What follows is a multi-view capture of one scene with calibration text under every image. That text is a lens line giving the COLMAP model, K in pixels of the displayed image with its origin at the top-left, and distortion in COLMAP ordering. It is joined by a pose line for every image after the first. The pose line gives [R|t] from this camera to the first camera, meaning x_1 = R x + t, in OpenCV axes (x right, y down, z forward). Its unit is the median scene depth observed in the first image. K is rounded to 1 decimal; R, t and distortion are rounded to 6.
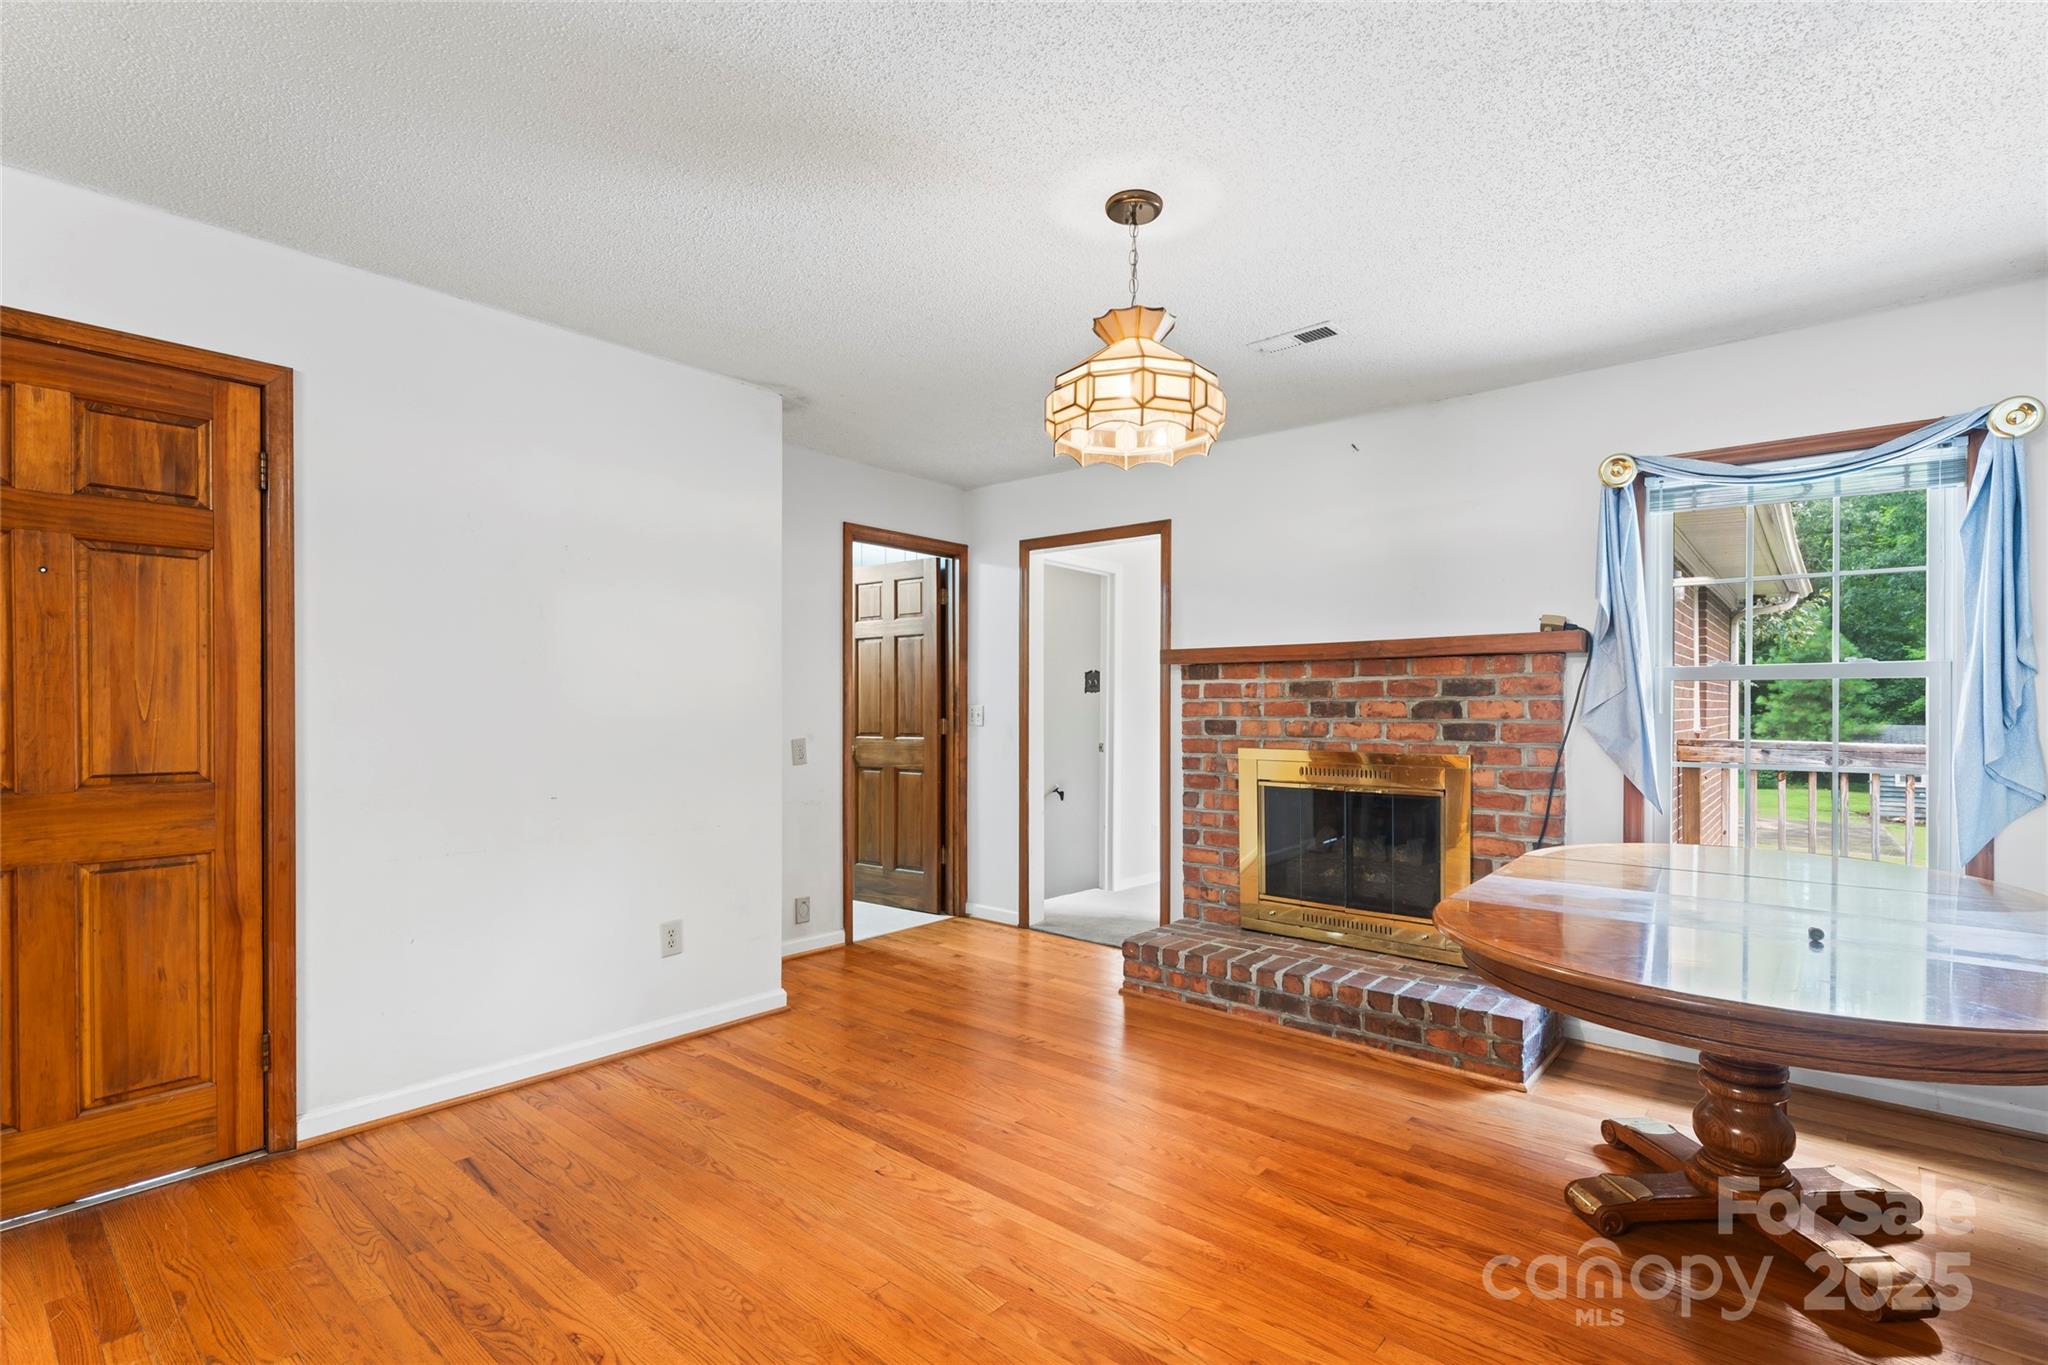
lens RADIAL K [[944.3, 0, 1012.1], [0, 944.3, 712.0], [0, 0, 1]] dist [-0.003091, 0.000780]
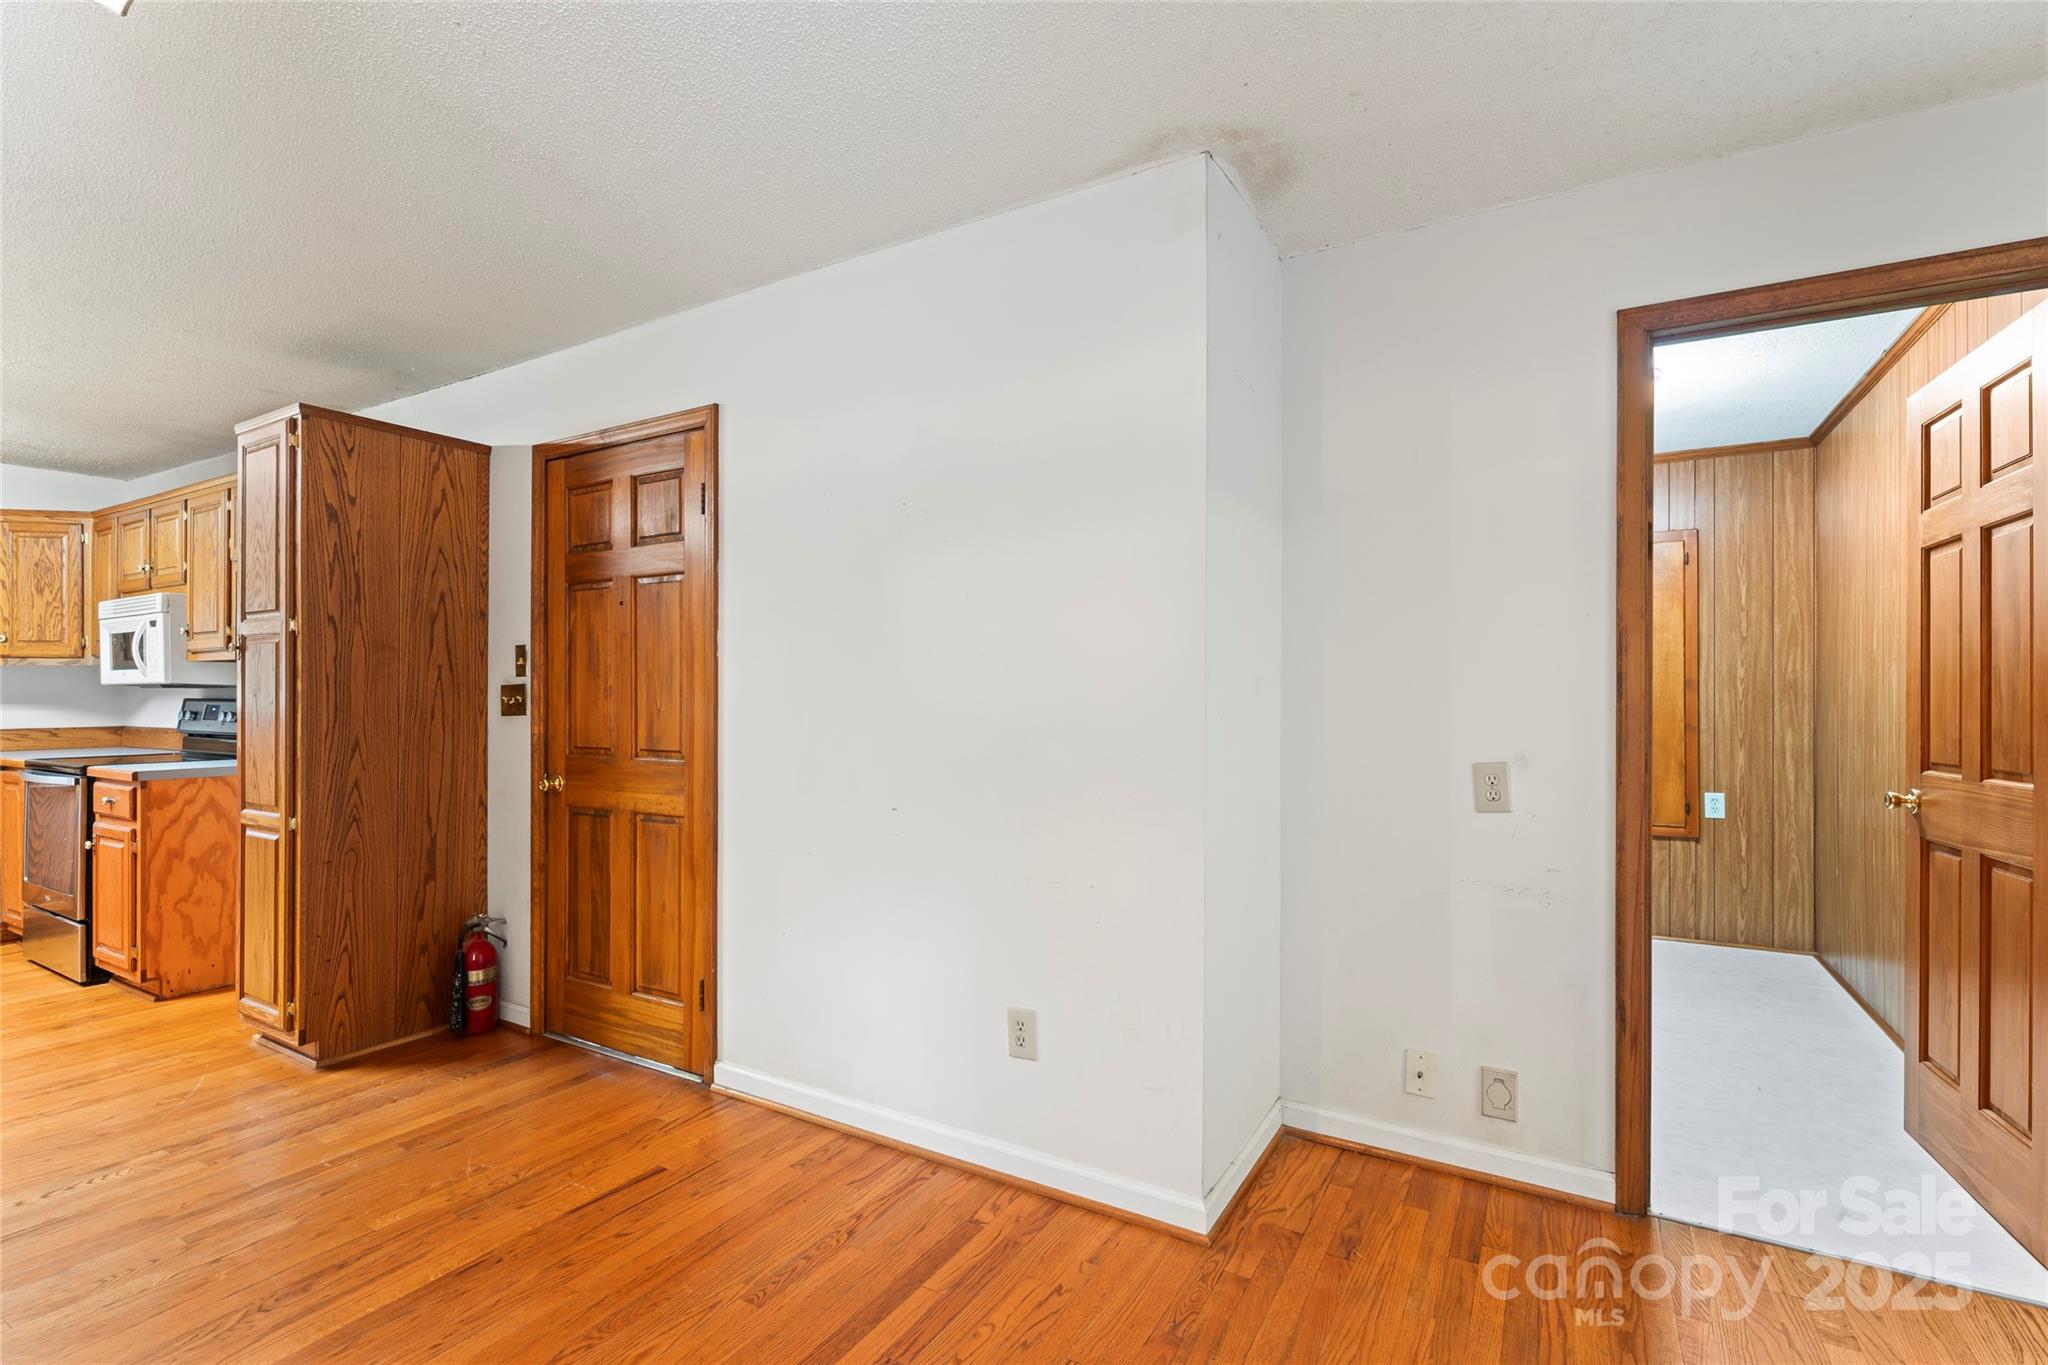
lens RADIAL K [[944.3, 0, 1034.6], [0, 944.3, 698.3], [0, 0, 1]] dist [-0.003091, 0.000780]
pose [[0.187670, -0.000597, -0.982232, 0.293380], [-0.009398, 0.999953, -0.002403, -0.004956], [0.982187, 0.009682, 0.187656, 0.796053]]
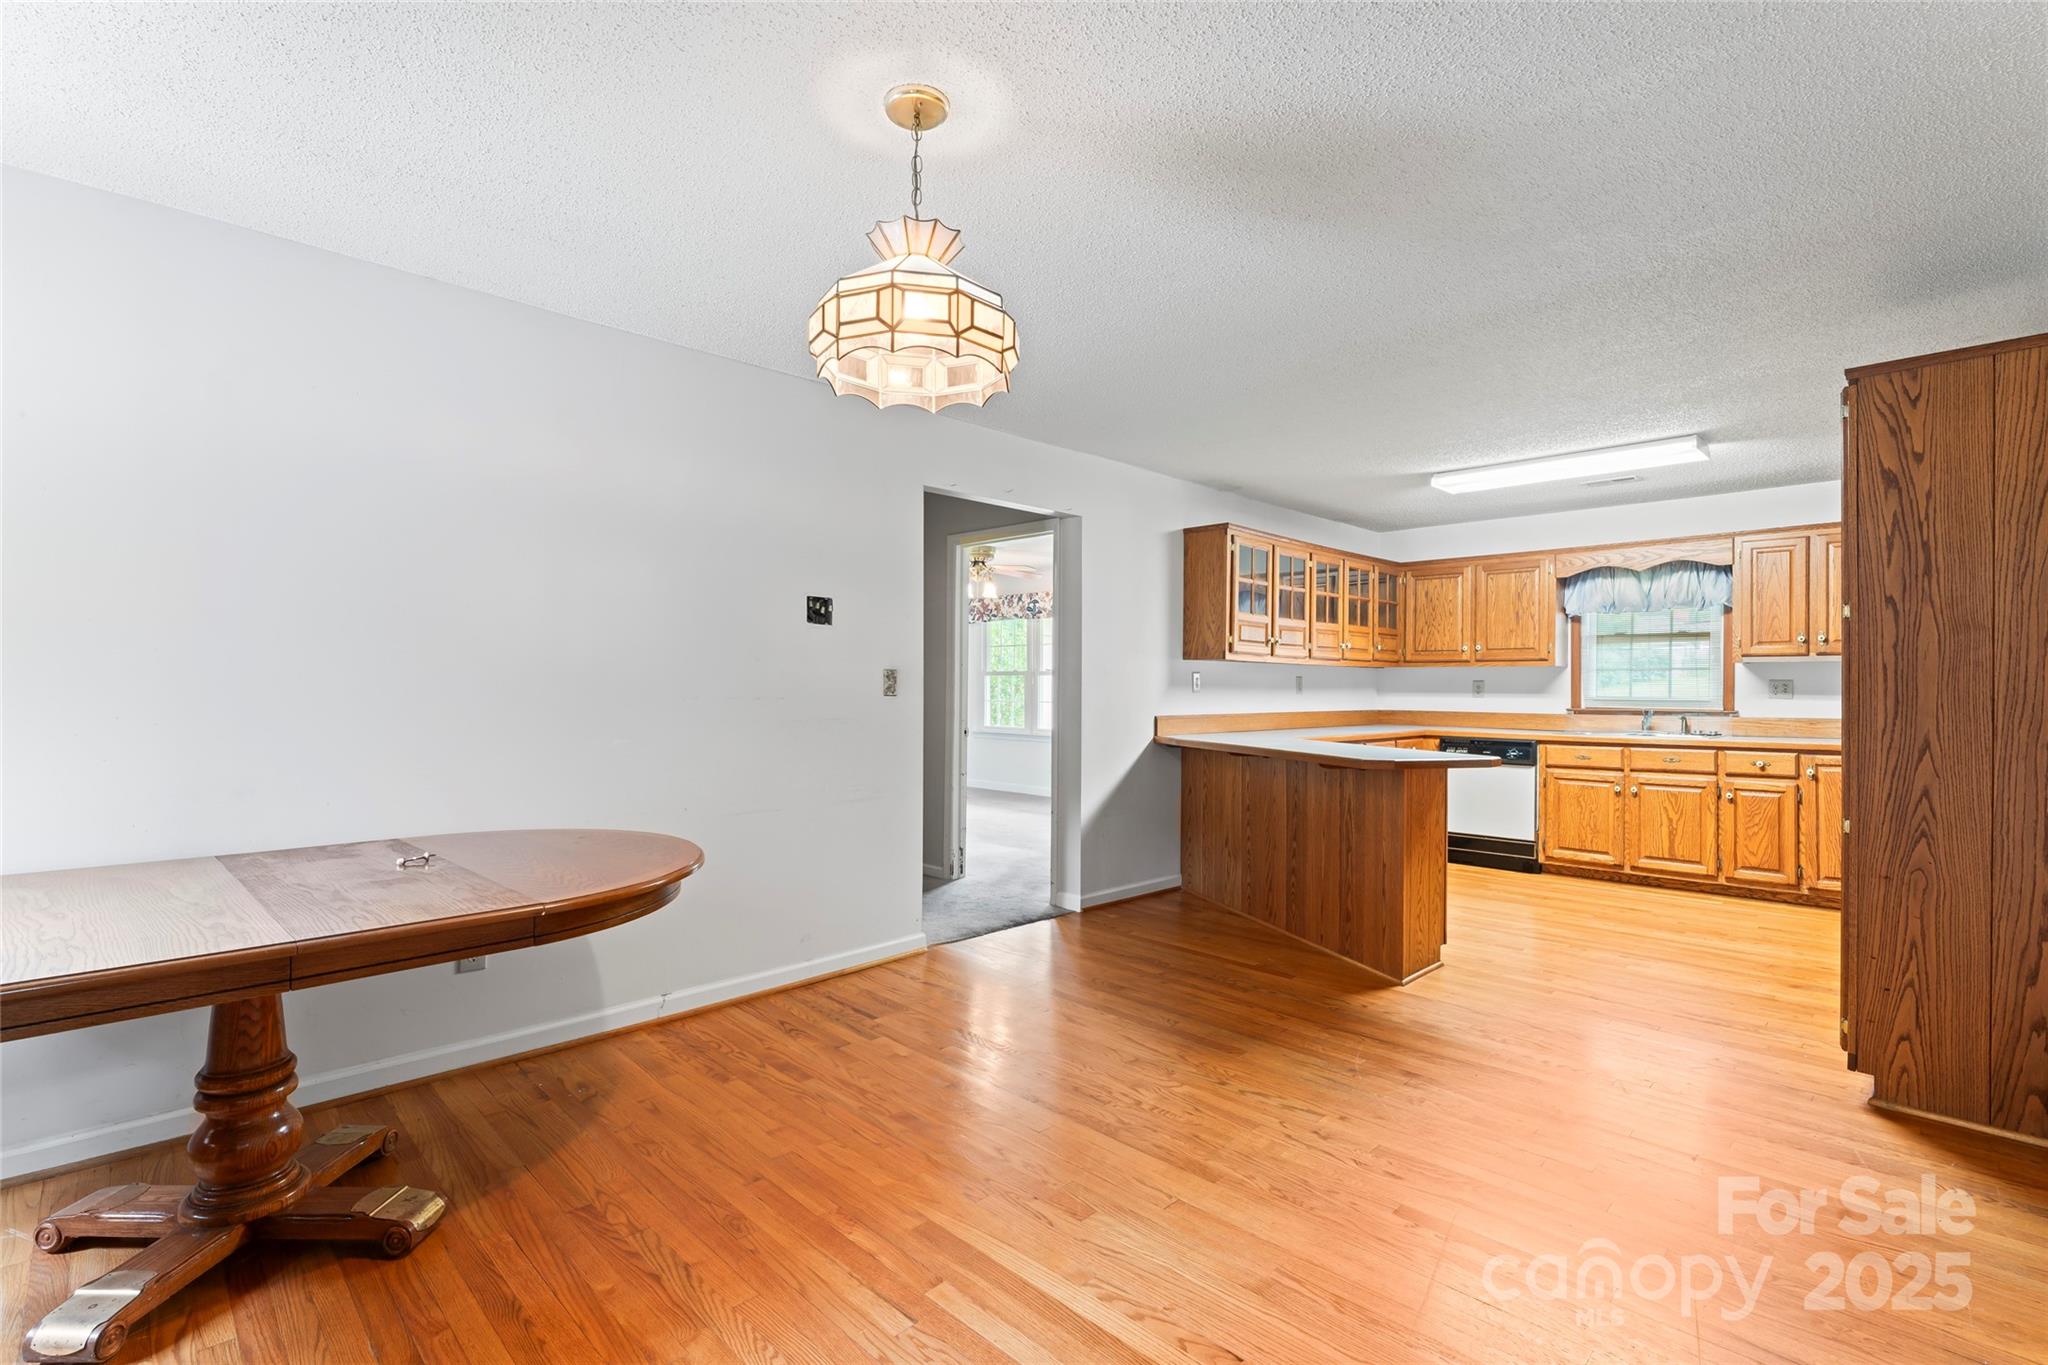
lens RADIAL K [[944.3, 0, 1018.8], [0, 944.3, 685.2], [0, 0, 1]] dist [-0.003091, 0.000780]
pose [[-0.997390, -0.007447, 0.071815, -0.016489], [-0.006753, 0.999928, 0.009902, -0.007856], [-0.071883, 0.009391, -0.997369, 1.110516]]
